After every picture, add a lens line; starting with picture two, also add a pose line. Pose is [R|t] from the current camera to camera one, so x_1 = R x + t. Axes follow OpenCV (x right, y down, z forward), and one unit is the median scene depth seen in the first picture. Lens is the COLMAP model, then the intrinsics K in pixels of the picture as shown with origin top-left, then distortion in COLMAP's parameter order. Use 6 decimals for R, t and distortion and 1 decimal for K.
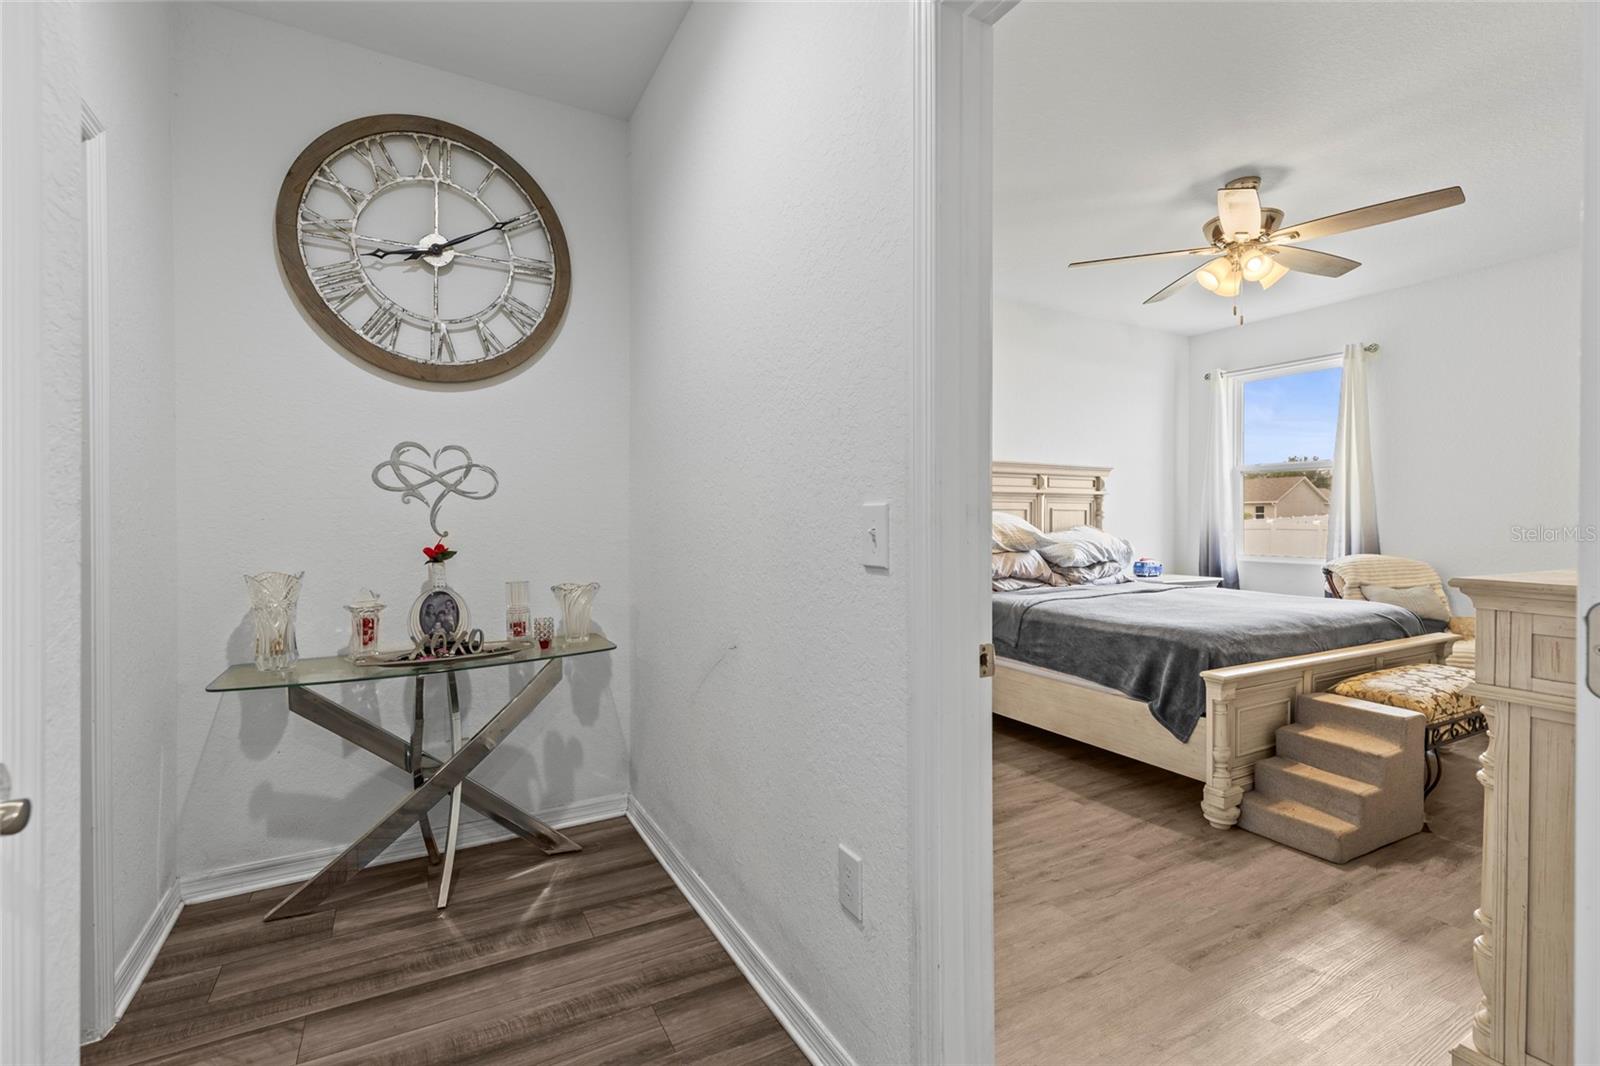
lens RADIAL K [[719.6, 0, 795.2], [0, 719.6, 523.8], [0, 0, 1]] dist [0.002620, -0.000090]
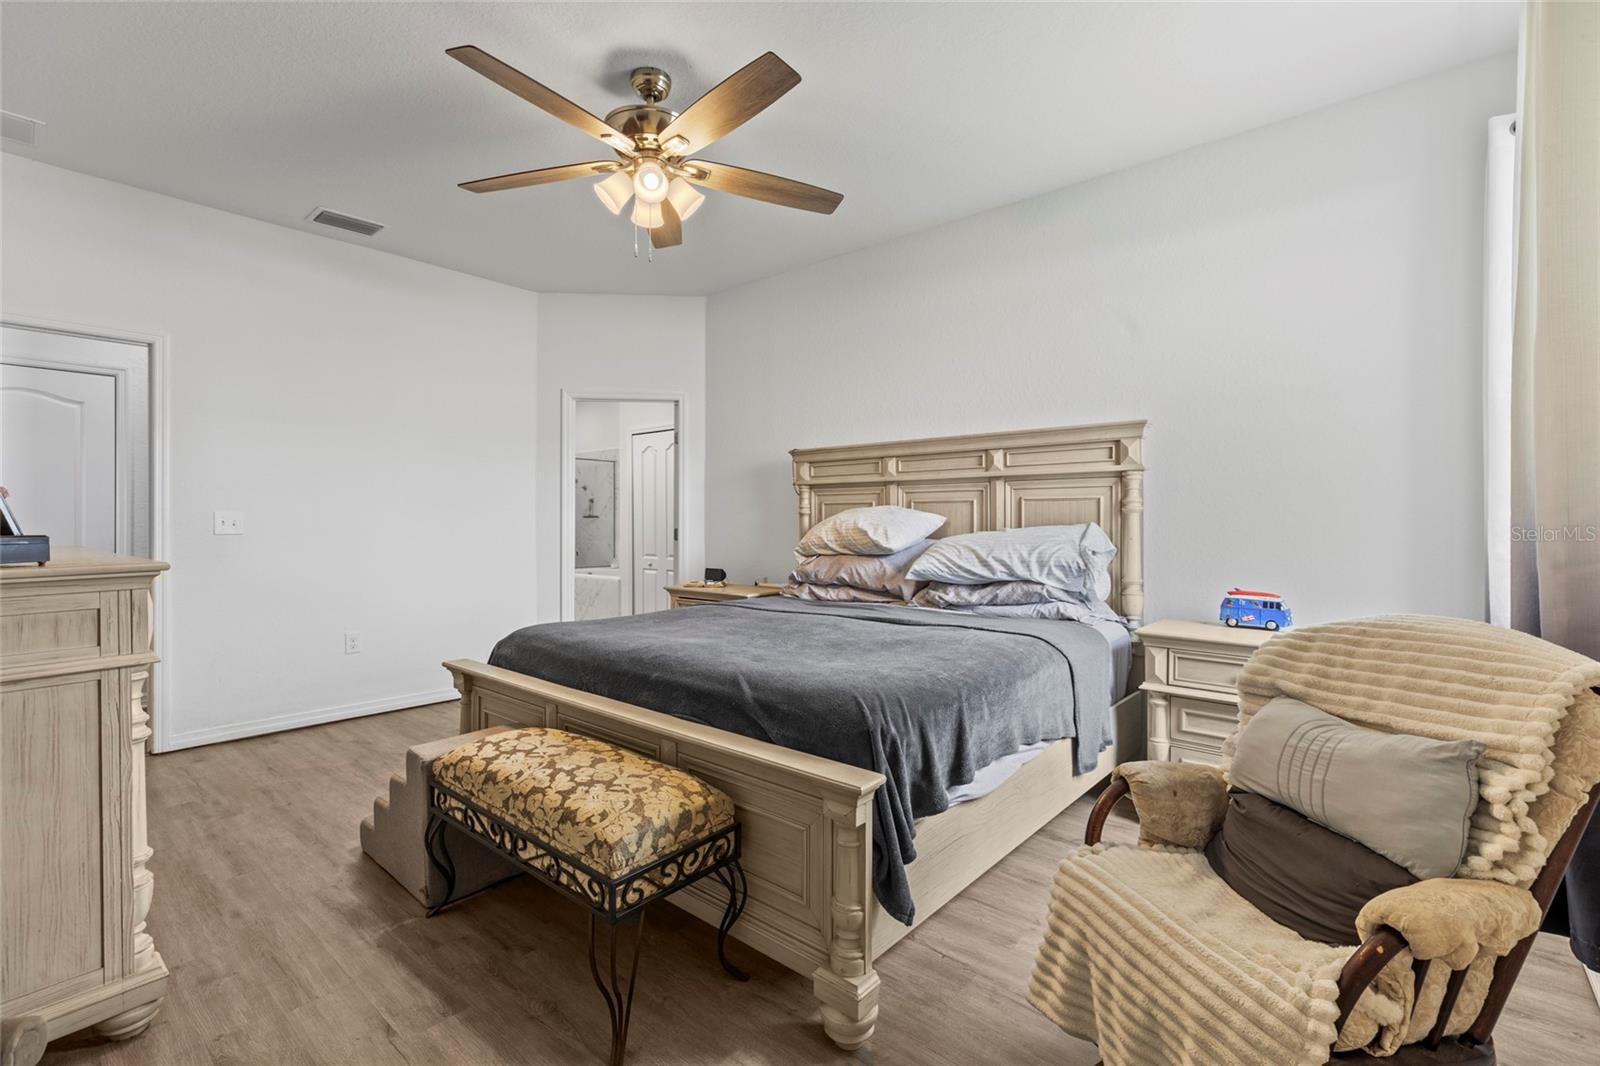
lens RADIAL K [[719.6, 0, 795.2], [0, 719.6, 523.8], [0, 0, 1]] dist [0.002620, -0.000090]
pose [[0.345862, 0.008282, -0.938249, 0.954882], [0.002786, 0.999948, 0.009854, -0.004336], [0.938281, -0.006022, 0.345820, 0.600387]]
